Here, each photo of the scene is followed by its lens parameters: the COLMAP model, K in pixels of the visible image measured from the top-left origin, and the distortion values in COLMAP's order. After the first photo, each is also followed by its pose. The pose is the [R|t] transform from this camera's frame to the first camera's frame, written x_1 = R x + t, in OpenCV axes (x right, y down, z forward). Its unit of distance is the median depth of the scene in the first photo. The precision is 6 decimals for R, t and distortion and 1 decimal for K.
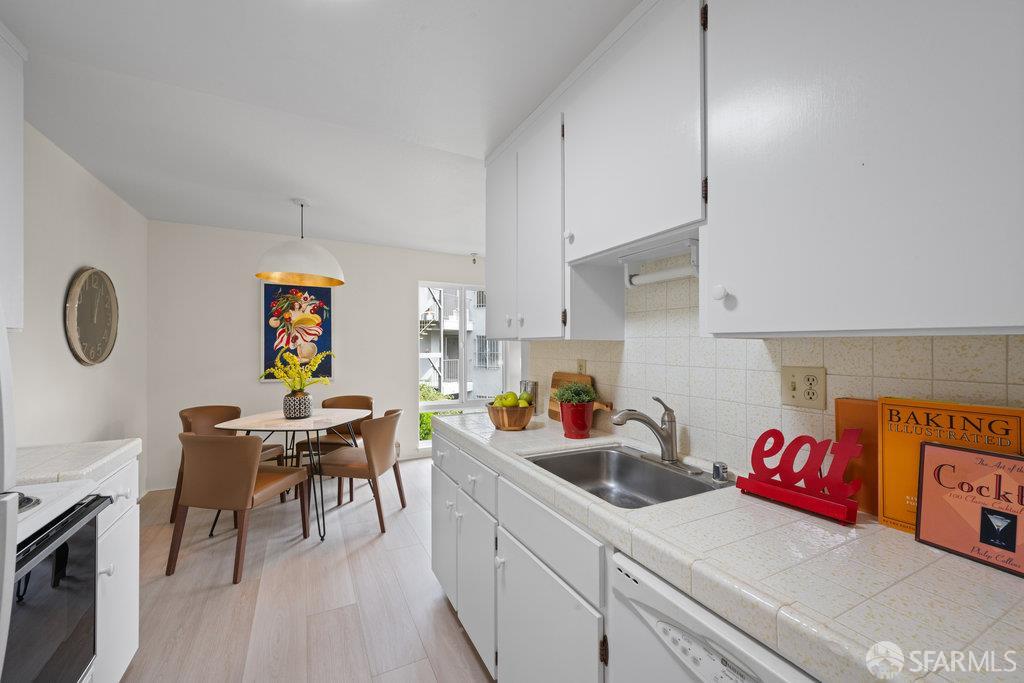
lens RADIAL K [[406.2, 0, 514.5], [0, 406.2, 346.7], [0, 0, 1]] dist [0.002150, 0.000119]
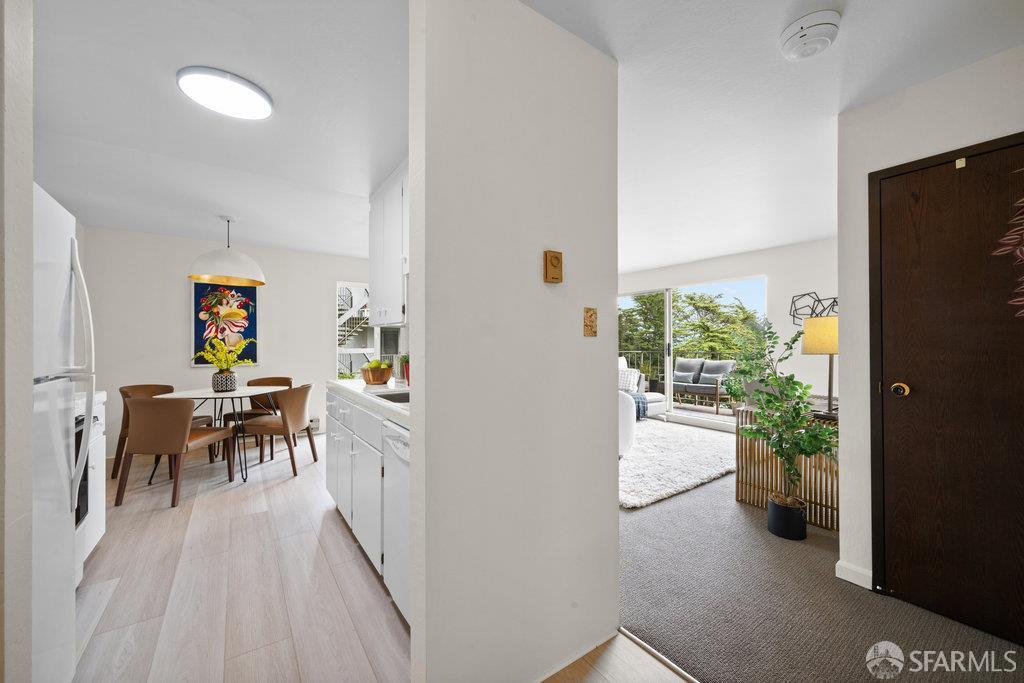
lens RADIAL K [[399.7, 0, 514.0], [0, 399.7, 340.1], [0, 0, 1]] dist [-0.000508, -0.000197]
pose [[0.991610, -0.005871, 0.129131, 0.176048], [0.007210, 0.999925, -0.009911, 0.033730], [-0.129063, 0.010759, 0.991578, -0.308243]]
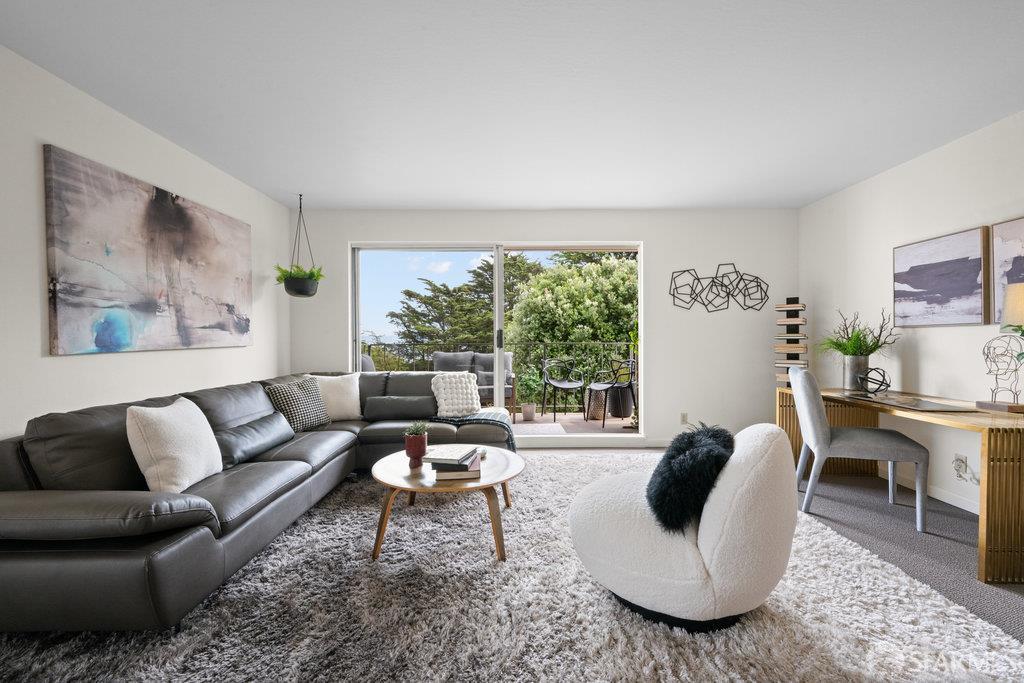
lens RADIAL K [[419.9, 0, 514.0], [0, 419.9, 338.7], [0, 0, 1]] dist [0.001073, 0.000033]
pose [[0.454244, -0.012955, 0.890783, 0.010247], [0.010593, 0.999902, 0.009140, 0.054031], [-0.890814, 0.005285, 0.454337, 0.838987]]
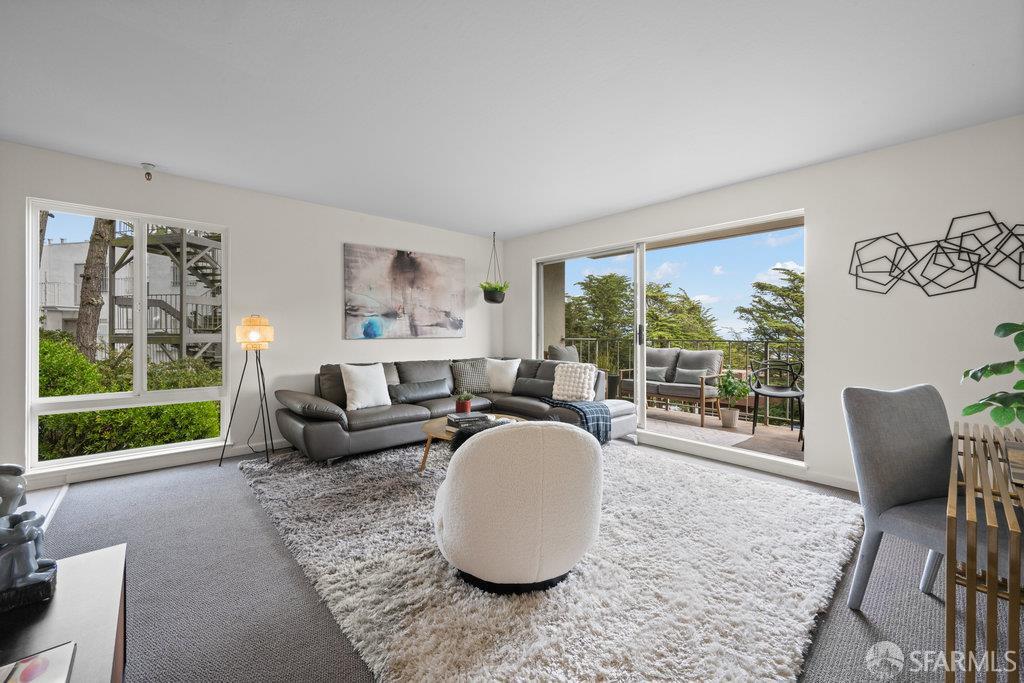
lens RADIAL K [[404.0, 0, 514.8], [0, 404.0, 333.3], [0, 0, 1]] dist [-0.002150, -0.000215]
pose [[0.967710, -0.003493, 0.252044, 0.442534], [0.003682, 0.999993, -0.000279, 0.060458], [-0.252041, 0.001198, 0.967716, 0.340884]]
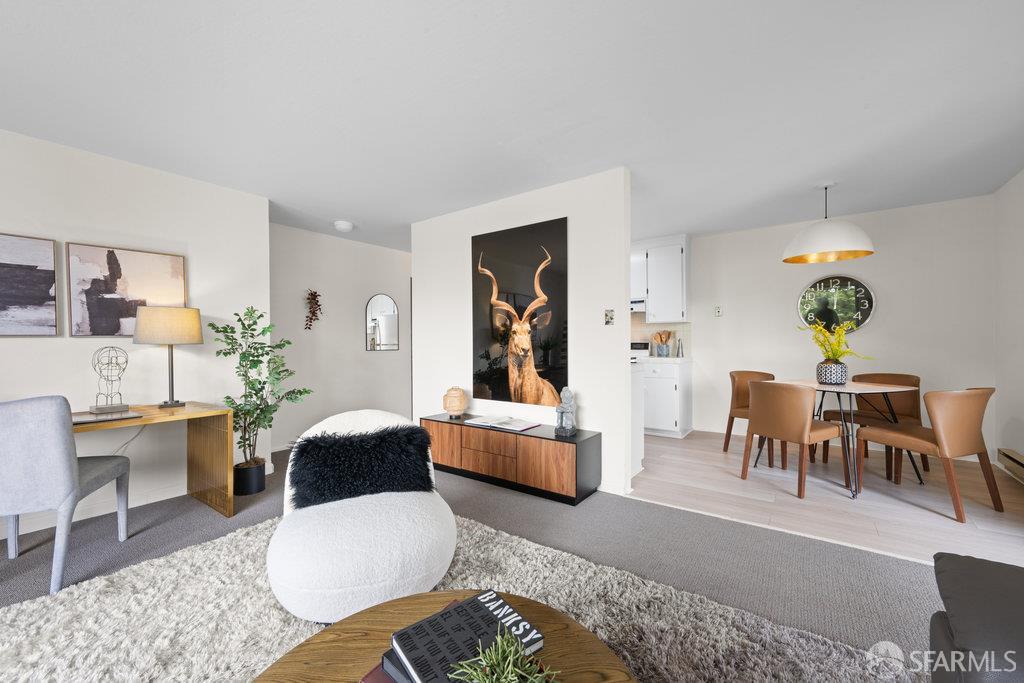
lens RADIAL K [[401.8, 0, 516.5], [0, 401.8, 341.5], [0, 0, 1]] dist [-0.000466, -0.000087]
pose [[-0.895068, 0.001598, -0.445926, 0.650206], [0.001737, 0.999998, 0.000098, 0.054731], [0.445926, -0.000687, -0.895070, 1.472663]]
